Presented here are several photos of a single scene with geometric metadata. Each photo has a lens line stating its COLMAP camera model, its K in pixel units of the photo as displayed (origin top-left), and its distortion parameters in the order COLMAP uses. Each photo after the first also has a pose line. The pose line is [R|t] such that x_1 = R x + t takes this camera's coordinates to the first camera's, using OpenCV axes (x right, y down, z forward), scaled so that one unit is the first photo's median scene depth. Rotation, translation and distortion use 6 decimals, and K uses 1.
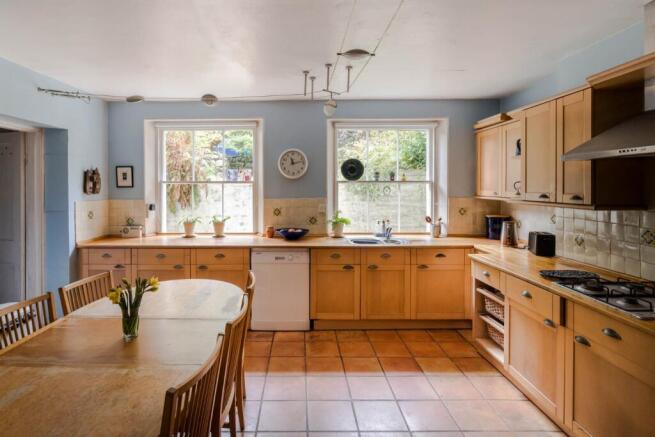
lens RADIAL K [[354.4, 0, 327.4], [0, 354.4, 186.1], [0, 0, 1]] dist [-0.002111, -0.000456]
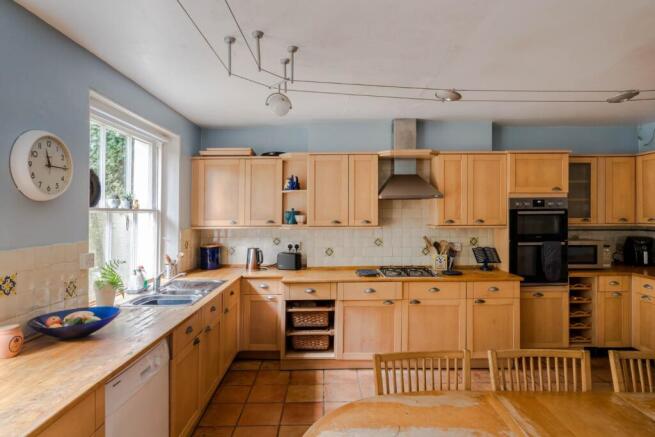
lens RADIAL K [[352.3, 0, 328.1], [0, 352.3, 209.2], [0, 0, 1]] dist [0.003240, 0.000166]
pose [[0.069230, 0.013509, 0.997509, -0.651538], [0.009444, 0.999855, -0.014197, -0.001048], [-0.997556, 0.010404, 0.069093, 0.804349]]
